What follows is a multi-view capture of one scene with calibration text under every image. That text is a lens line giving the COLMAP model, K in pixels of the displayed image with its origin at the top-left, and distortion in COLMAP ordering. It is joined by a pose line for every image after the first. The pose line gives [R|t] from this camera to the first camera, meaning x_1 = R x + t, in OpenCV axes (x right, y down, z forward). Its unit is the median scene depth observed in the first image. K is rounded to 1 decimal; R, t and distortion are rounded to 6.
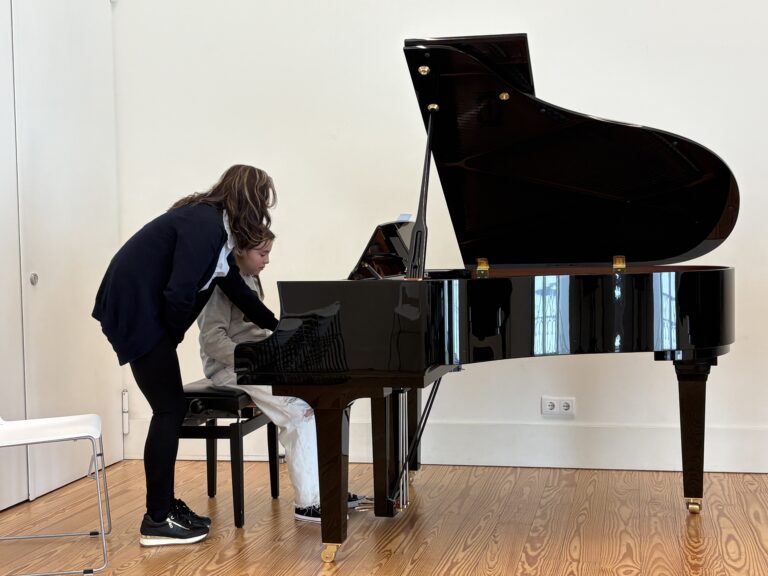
lens RADIAL K [[1125.8, 0, 384.0], [0, 1125.8, 288.0], [0, 0, 1]] dist [0.098050, 0.067110]
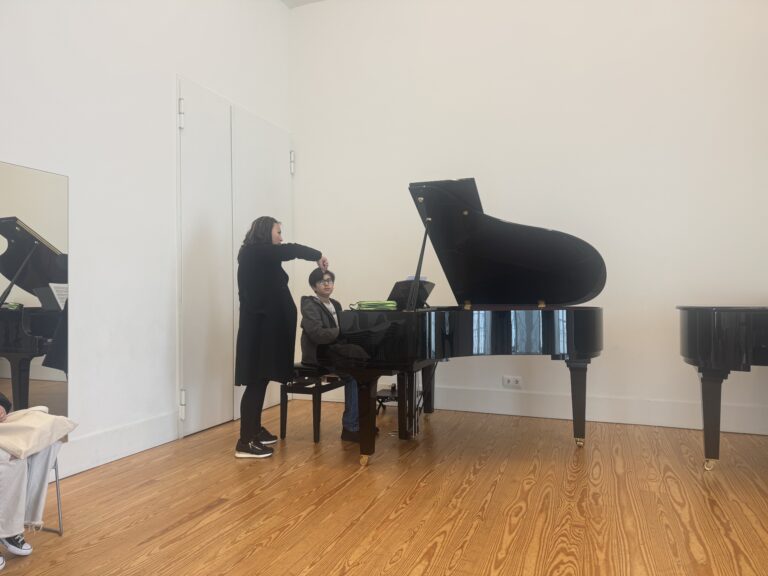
lens RADIAL K [[538.8, 0, 384.0], [0, 538.8, 288.0], [0, 0, 1]] dist [0.072638, -0.002124]
pose [[0.989679, 0.011335, -0.142851, 0.091981], [-0.018208, 0.998734, -0.046898, -0.003614], [0.142139, 0.049015, 0.988632, 0.107425]]
